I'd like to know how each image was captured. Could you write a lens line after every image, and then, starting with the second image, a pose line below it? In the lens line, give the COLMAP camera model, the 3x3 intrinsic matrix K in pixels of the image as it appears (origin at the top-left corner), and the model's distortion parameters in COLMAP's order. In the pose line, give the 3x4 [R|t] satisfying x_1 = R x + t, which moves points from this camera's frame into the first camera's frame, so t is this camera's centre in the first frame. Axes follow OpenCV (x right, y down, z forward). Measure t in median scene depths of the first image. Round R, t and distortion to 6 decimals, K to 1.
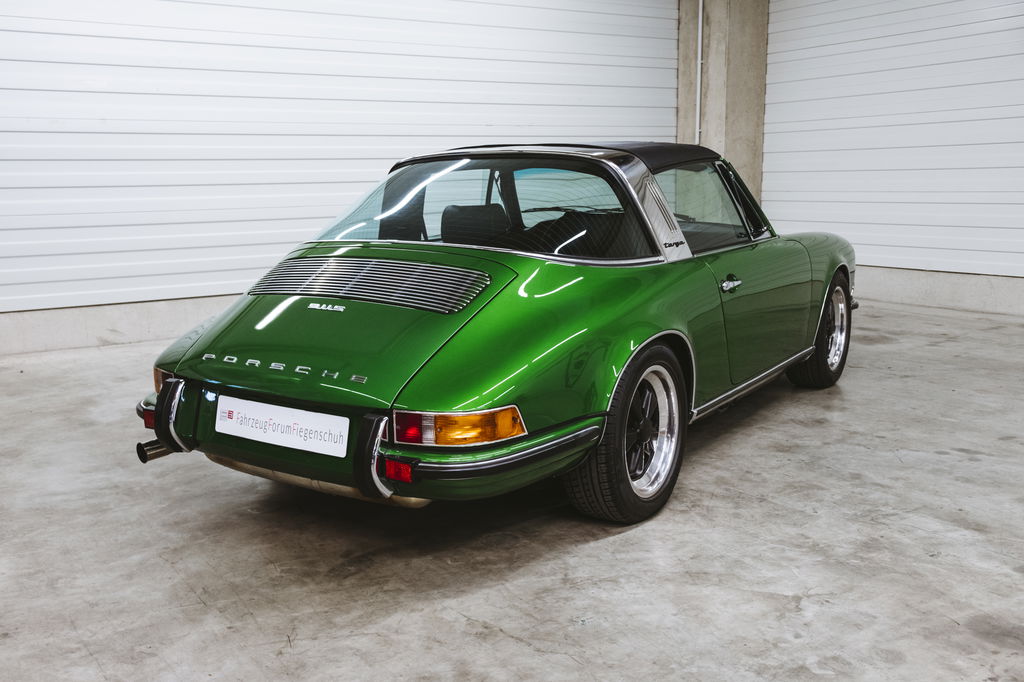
lens RADIAL K [[948.8, 0, 509.6], [0, 948.8, 348.2], [0, 0, 1]] dist [0.022862, -0.005116]
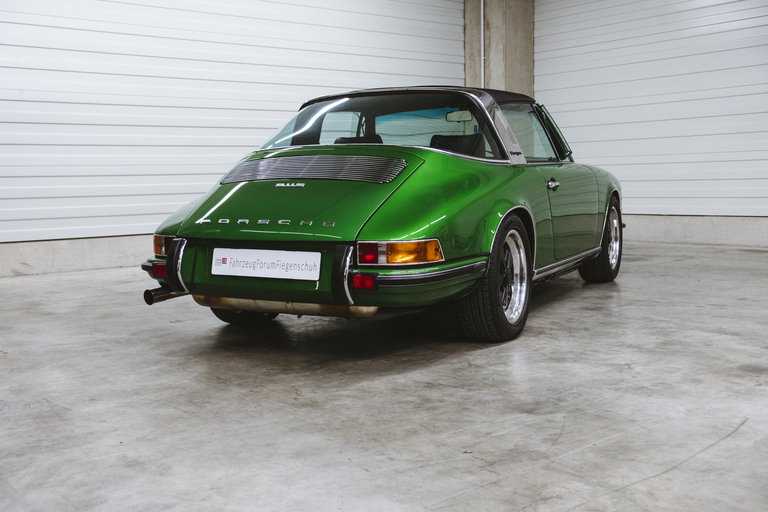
lens RADIAL K [[854.1, 0, 384.0], [0, 854.1, 256.0], [0, 0, 1]] dist [-0.016629, 0.053523]
pose [[0.993189, -0.017156, 0.115246, -0.174233], [0.027423, 0.995735, -0.088095, 0.152480], [-0.113243, 0.090655, 0.989423, -0.225058]]
